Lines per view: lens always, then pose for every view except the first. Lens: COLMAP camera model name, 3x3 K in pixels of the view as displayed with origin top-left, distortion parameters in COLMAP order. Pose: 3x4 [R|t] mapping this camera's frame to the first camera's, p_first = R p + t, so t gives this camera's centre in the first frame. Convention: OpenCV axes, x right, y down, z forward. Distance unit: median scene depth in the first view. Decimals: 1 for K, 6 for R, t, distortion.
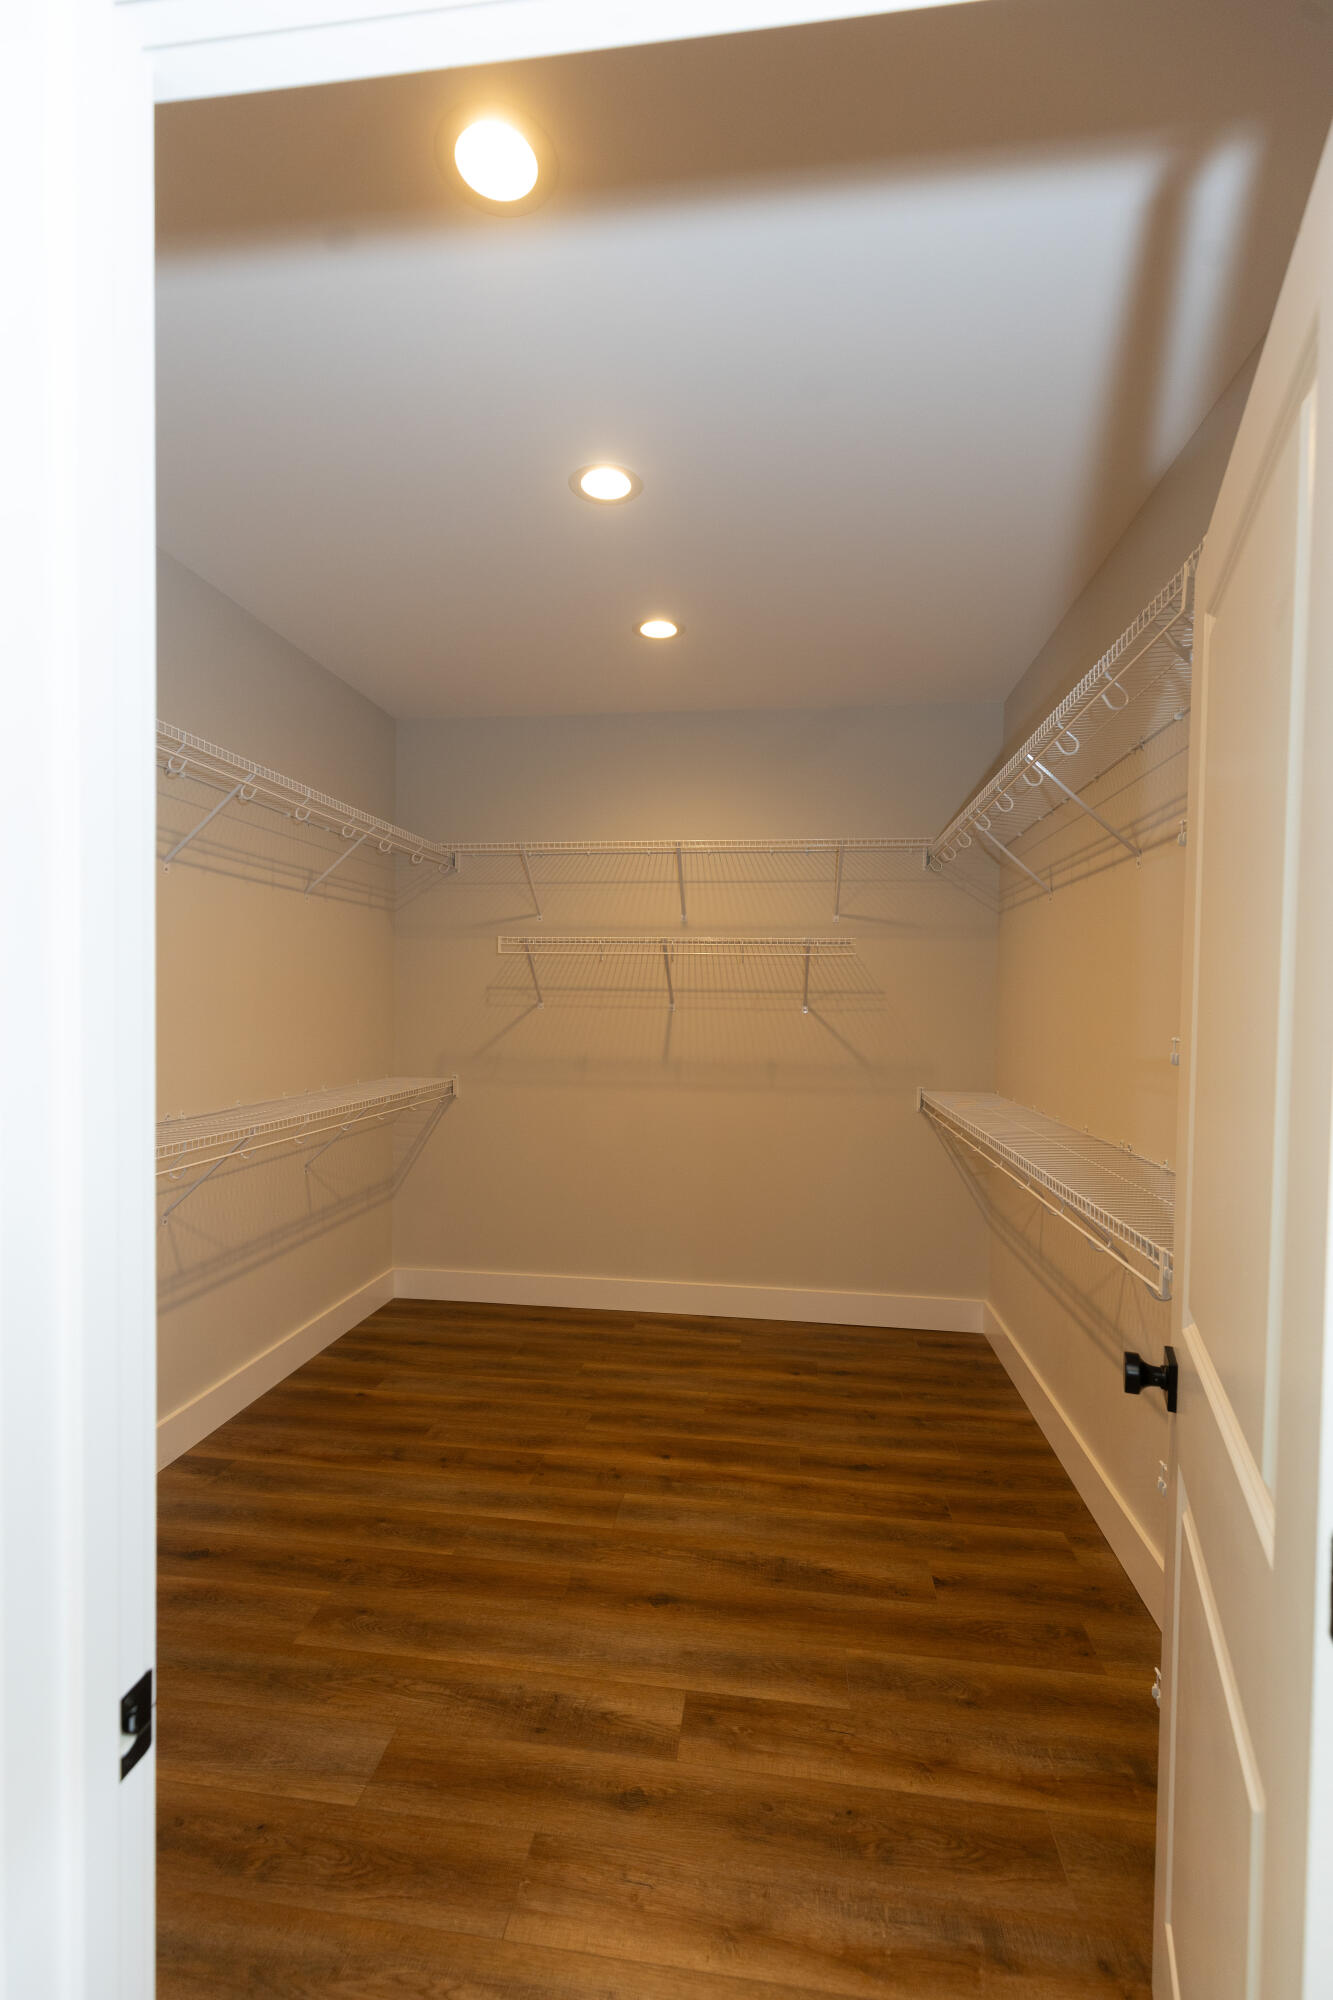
lens RADIAL K [[939.9, 0, 660.9], [0, 939.9, 1024.8], [0, 0, 1]] dist [0.013653, -0.004344]
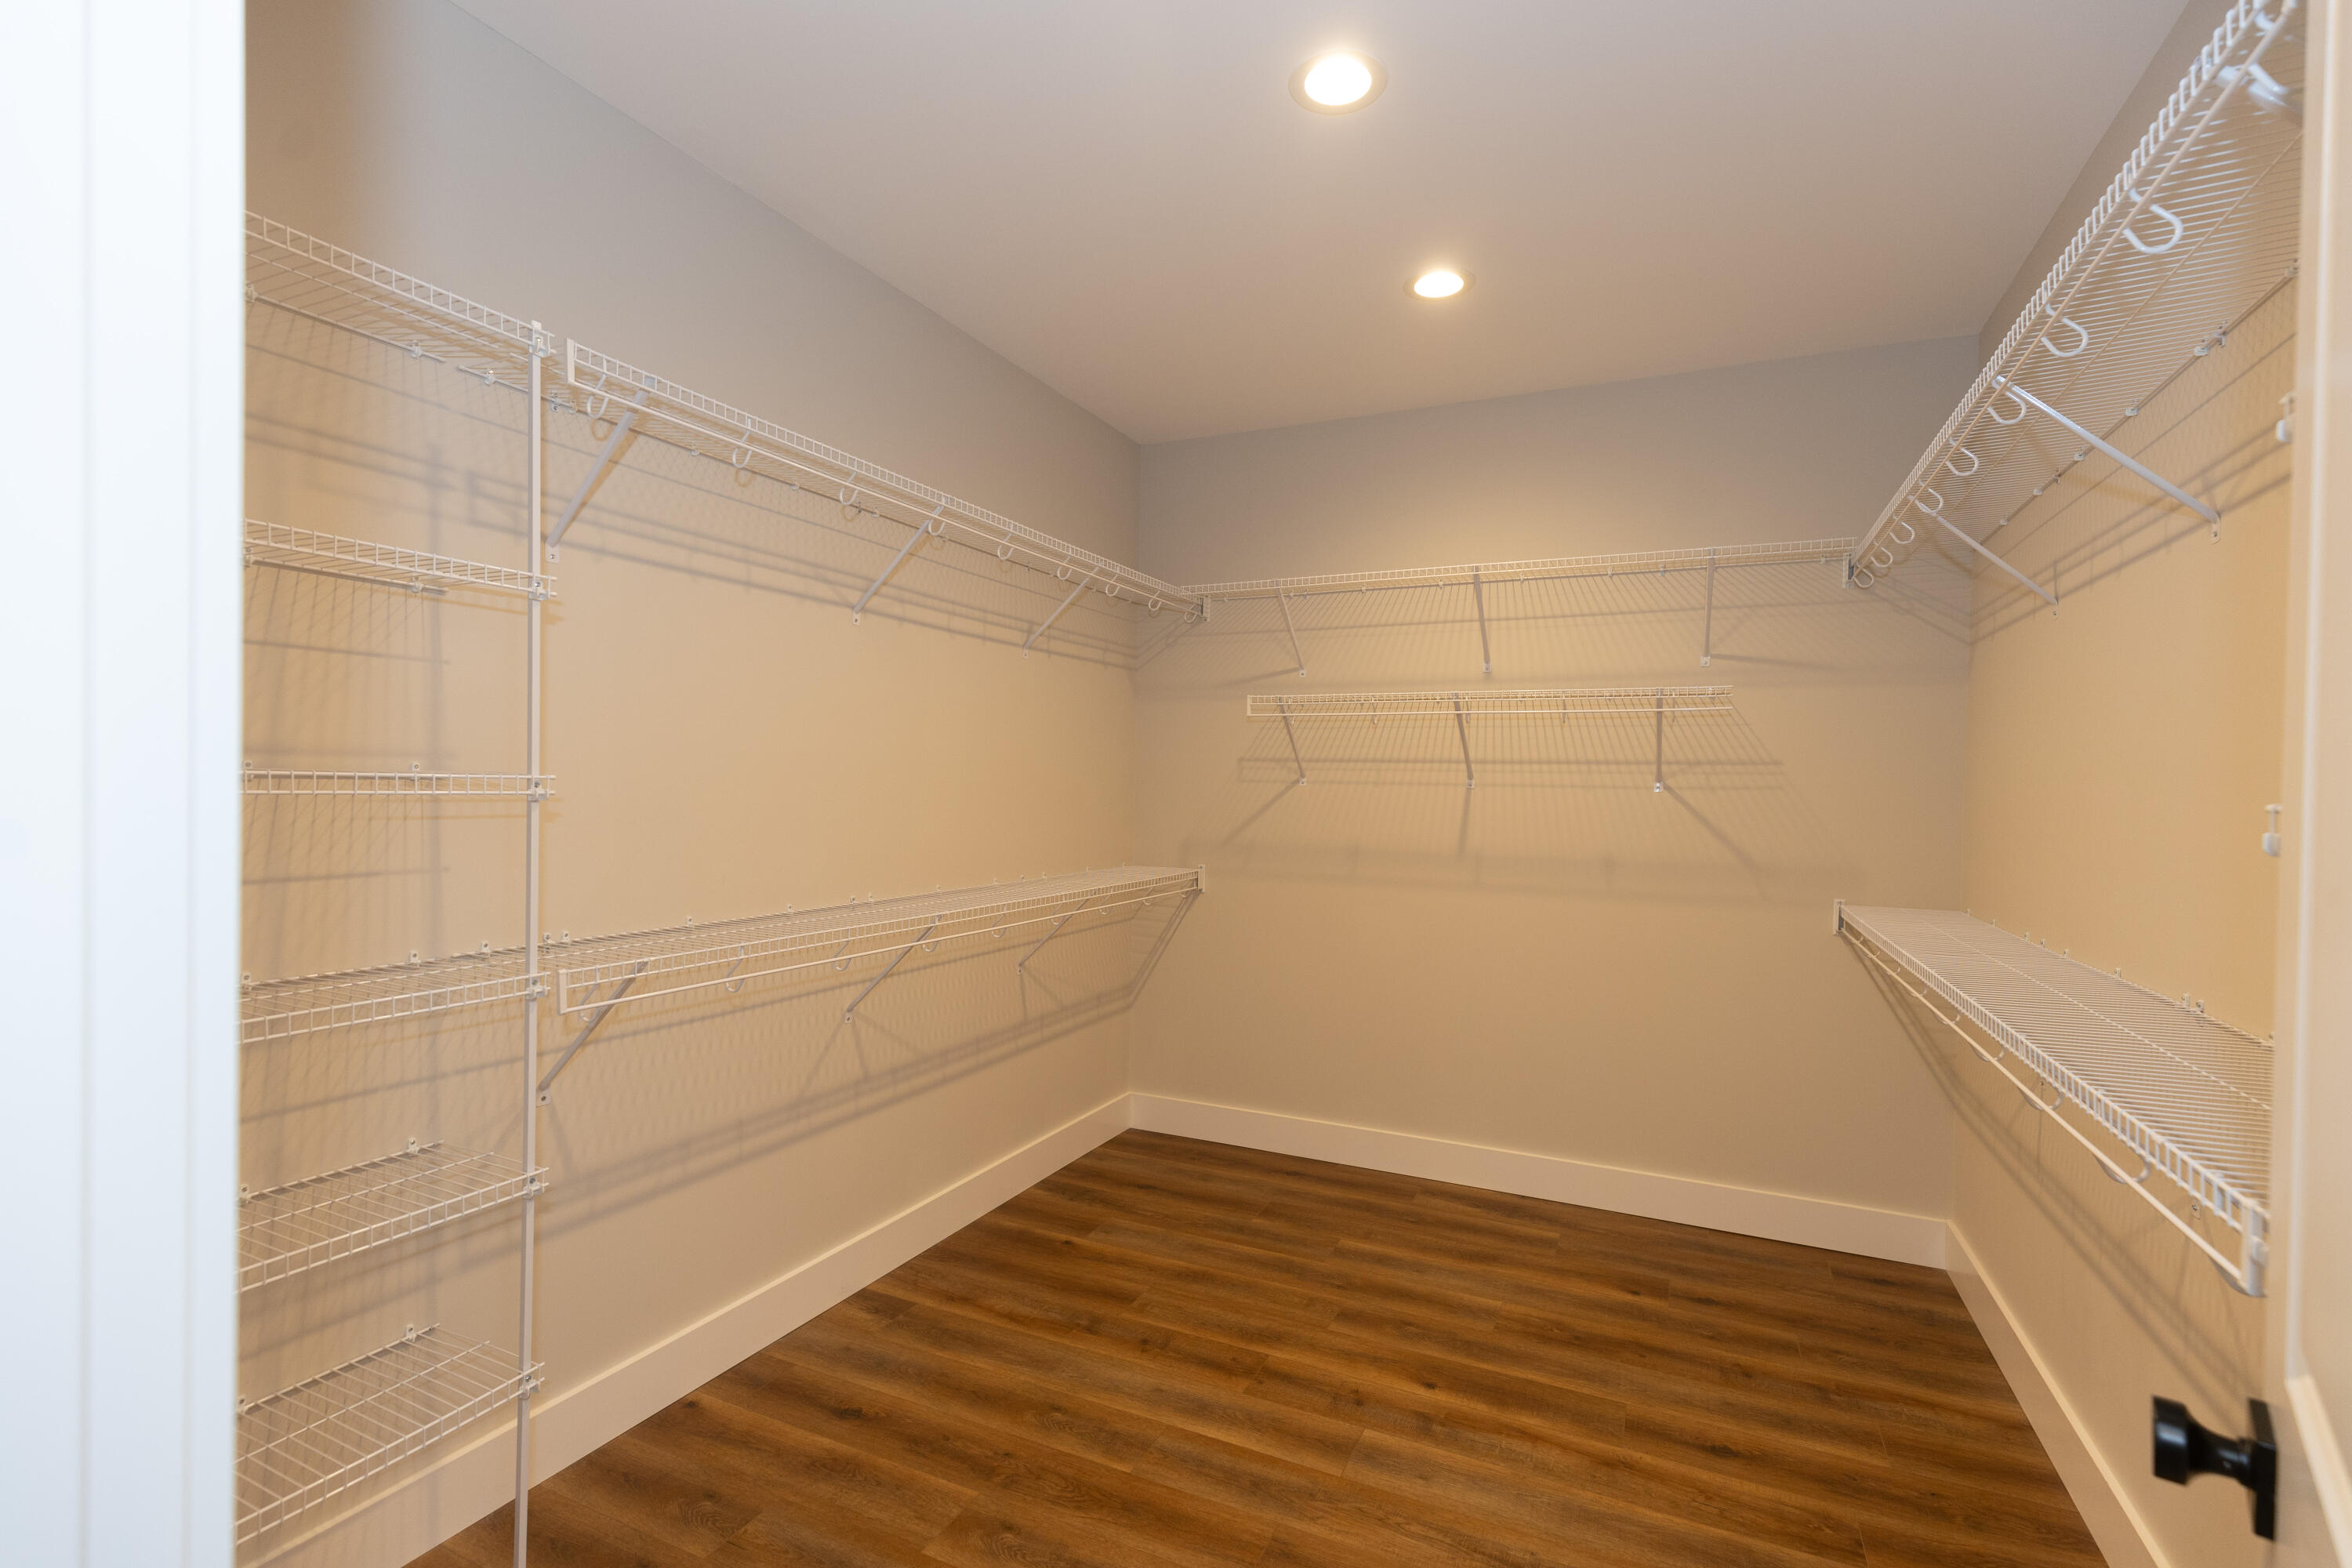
lens RADIAL K [[1087.5, 0, 1178.3], [0, 1087.5, 793.4], [0, 0, 1]] dist [0.011974, -0.003845]
pose [[0.953659, 0.006535, -0.300819, 0.064850], [-0.012904, 0.999733, -0.019188, 0.011830], [0.300613, 0.022180, 0.953488, 0.103041]]
